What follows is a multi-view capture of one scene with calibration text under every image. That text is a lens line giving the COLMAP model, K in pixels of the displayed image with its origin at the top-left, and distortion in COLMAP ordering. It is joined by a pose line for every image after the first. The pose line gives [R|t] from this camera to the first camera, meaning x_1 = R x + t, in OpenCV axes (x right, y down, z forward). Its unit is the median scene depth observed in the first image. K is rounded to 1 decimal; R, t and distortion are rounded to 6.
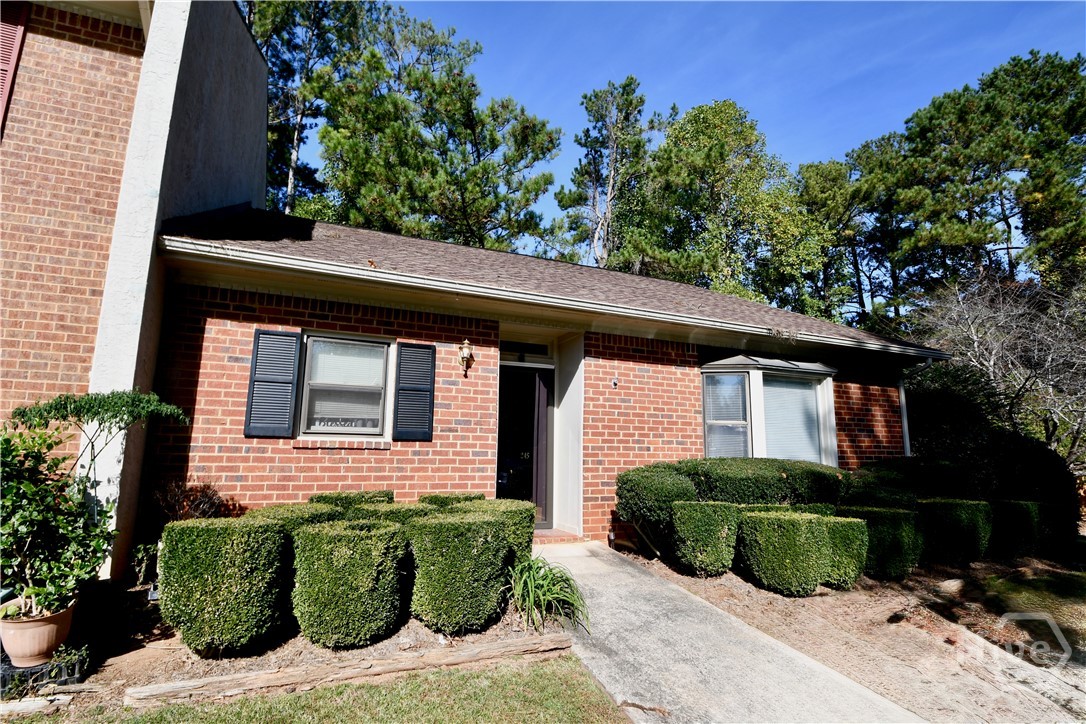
lens RADIAL K [[532.9, 0, 543.0], [0, 532.9, 362.0], [0, 0, 1]] dist [-0.013344, 0.000205]
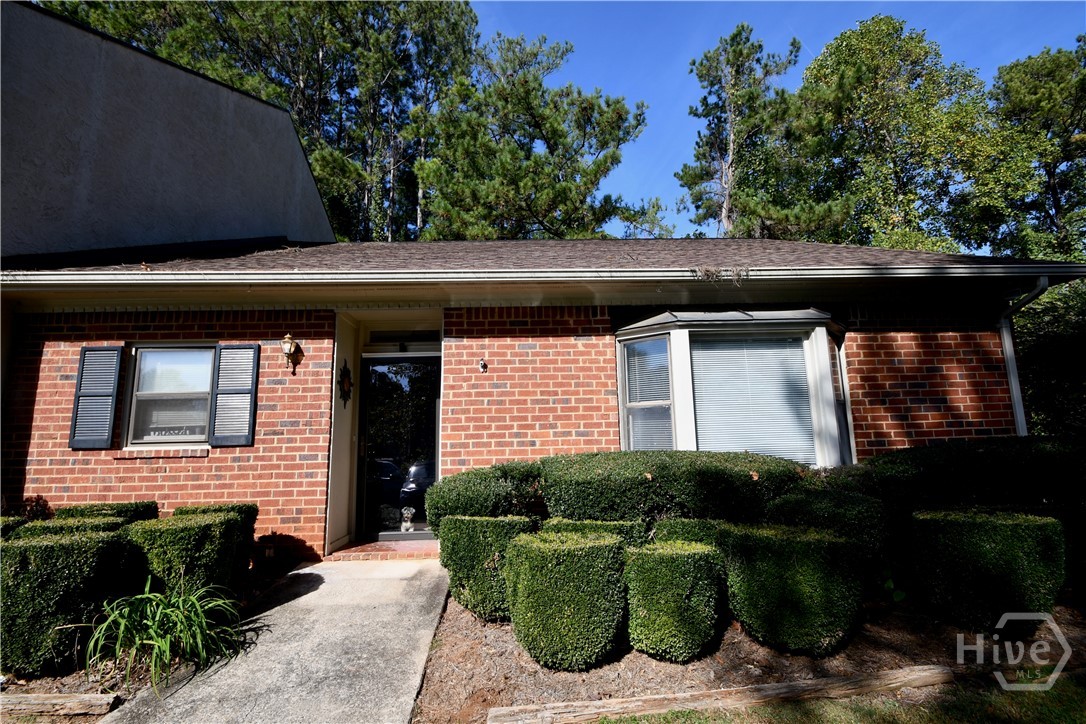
lens RADIAL K [[505.5, 0, 543.0], [0, 505.5, 362.0], [0, 0, 1]] dist [0.011939, -0.017646]
pose [[0.926172, -0.097878, -0.364178, 0.509063], [0.098606, 0.994987, -0.016644, 0.056687], [0.363981, -0.020495, 0.931181, 0.305512]]
